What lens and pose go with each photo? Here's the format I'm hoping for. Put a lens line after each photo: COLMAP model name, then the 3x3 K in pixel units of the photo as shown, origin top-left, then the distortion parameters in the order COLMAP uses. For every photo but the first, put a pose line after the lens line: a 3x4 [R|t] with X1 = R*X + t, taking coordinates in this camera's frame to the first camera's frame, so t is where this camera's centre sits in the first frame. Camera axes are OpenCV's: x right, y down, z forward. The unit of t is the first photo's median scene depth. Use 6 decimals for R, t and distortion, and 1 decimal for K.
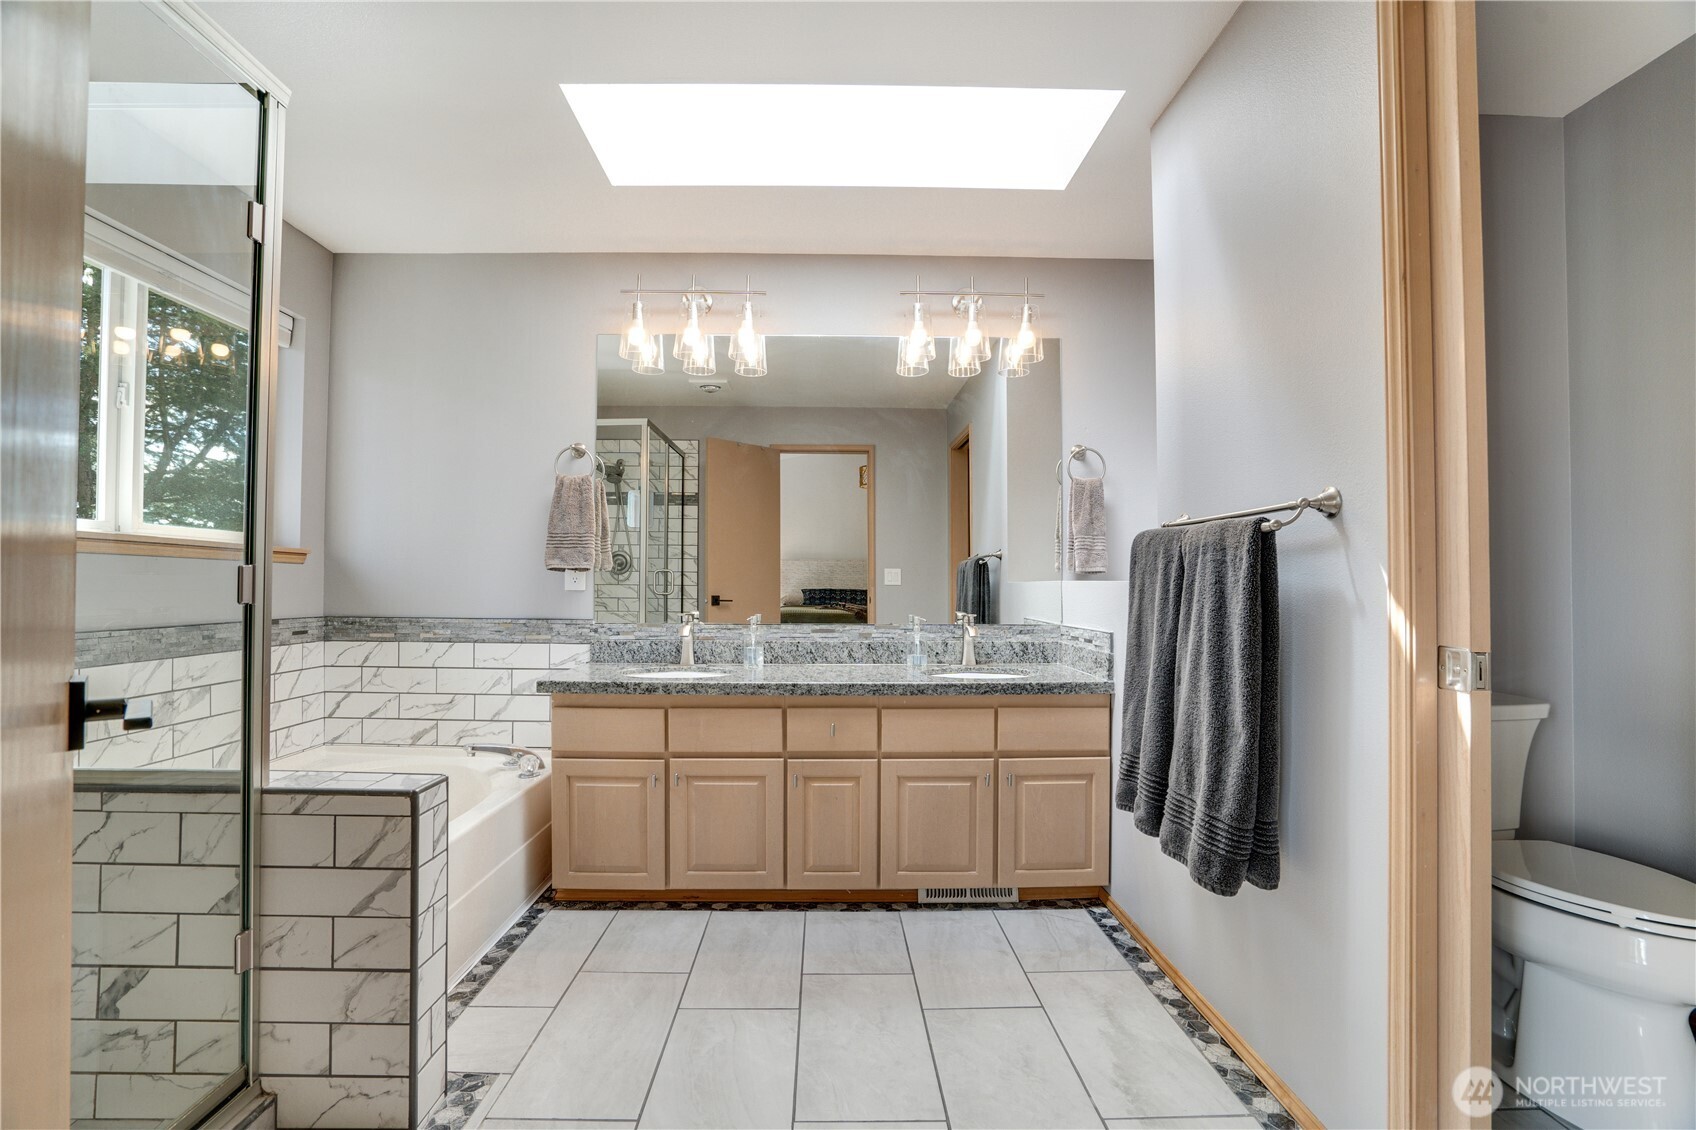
lens RADIAL K [[786.3, 0, 845.2], [0, 786.3, 570.2], [0, 0, 1]] dist [-0.043623, 0.004680]
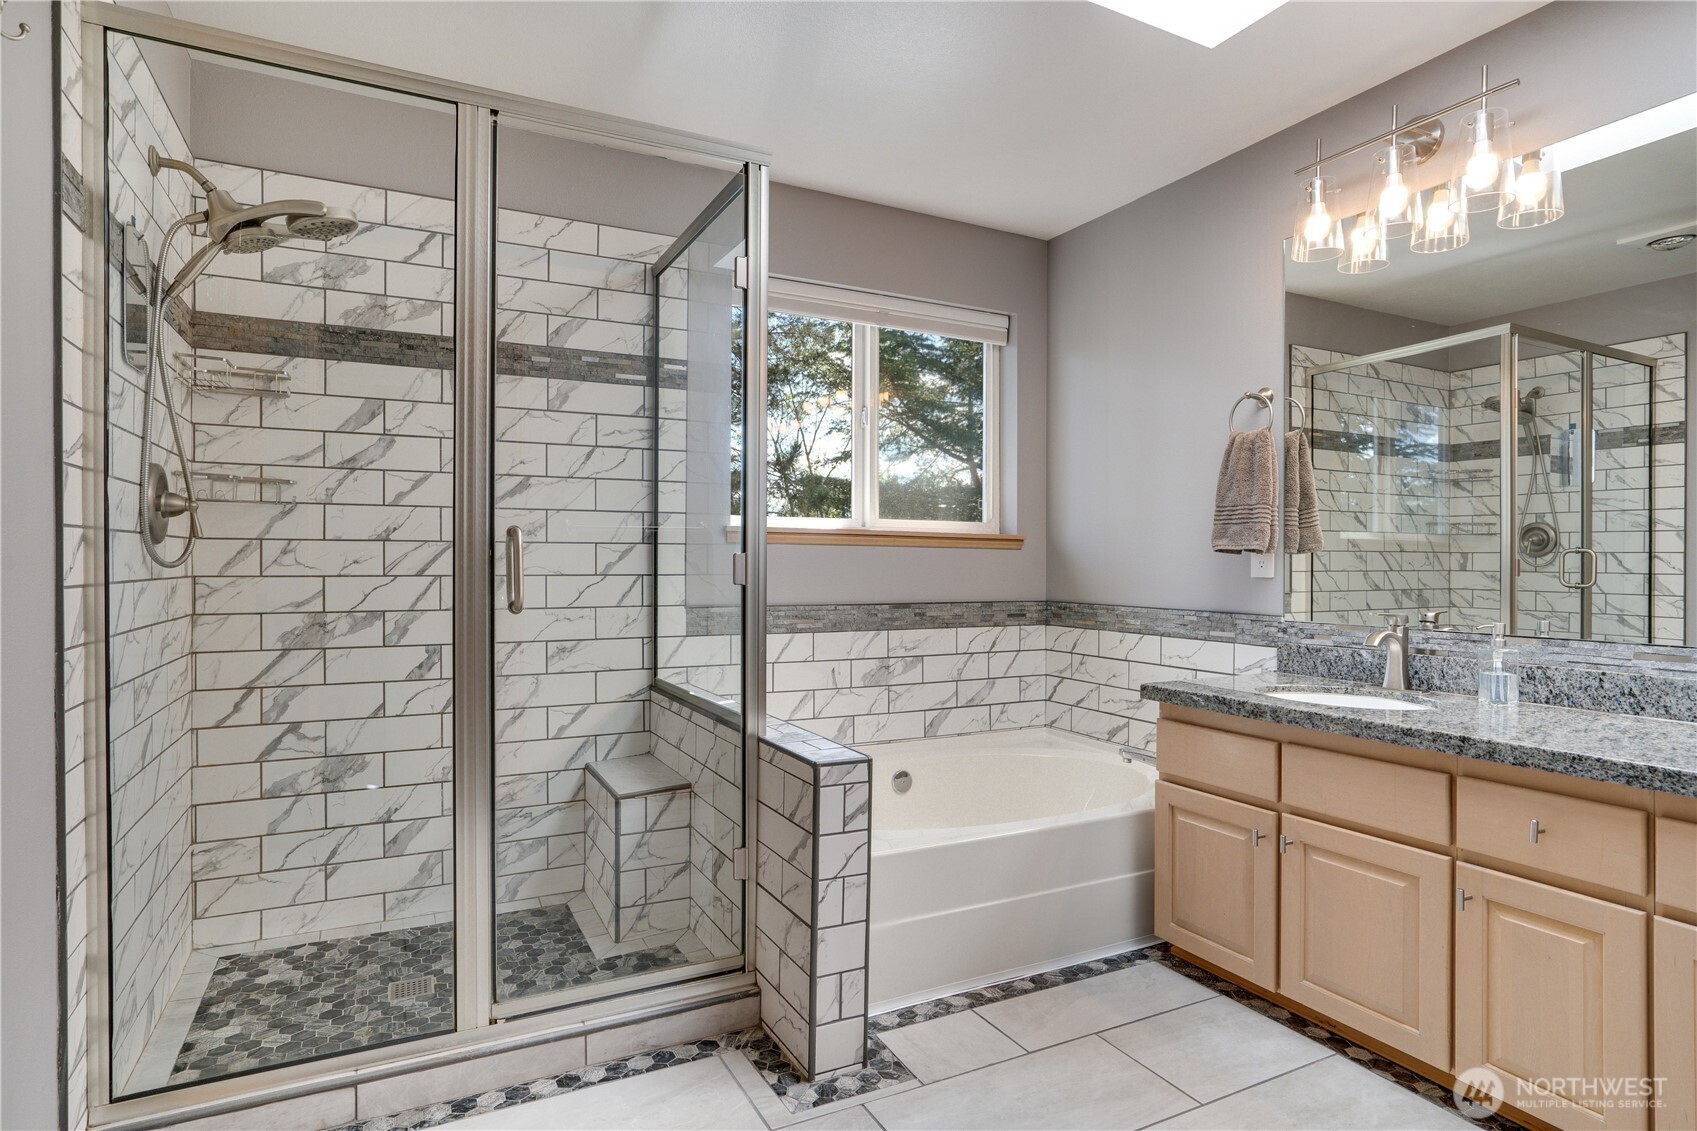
lens RADIAL K [[900.3, 0, 846.2], [0, 900.3, 566.5], [0, 0, 1]] dist [-0.028043, 0.006823]
pose [[0.434388, -0.001704, -0.900724, 0.305148], [0.011999, 0.999920, 0.003895, 0.006678], [0.900646, -0.012500, 0.434374, 0.260998]]
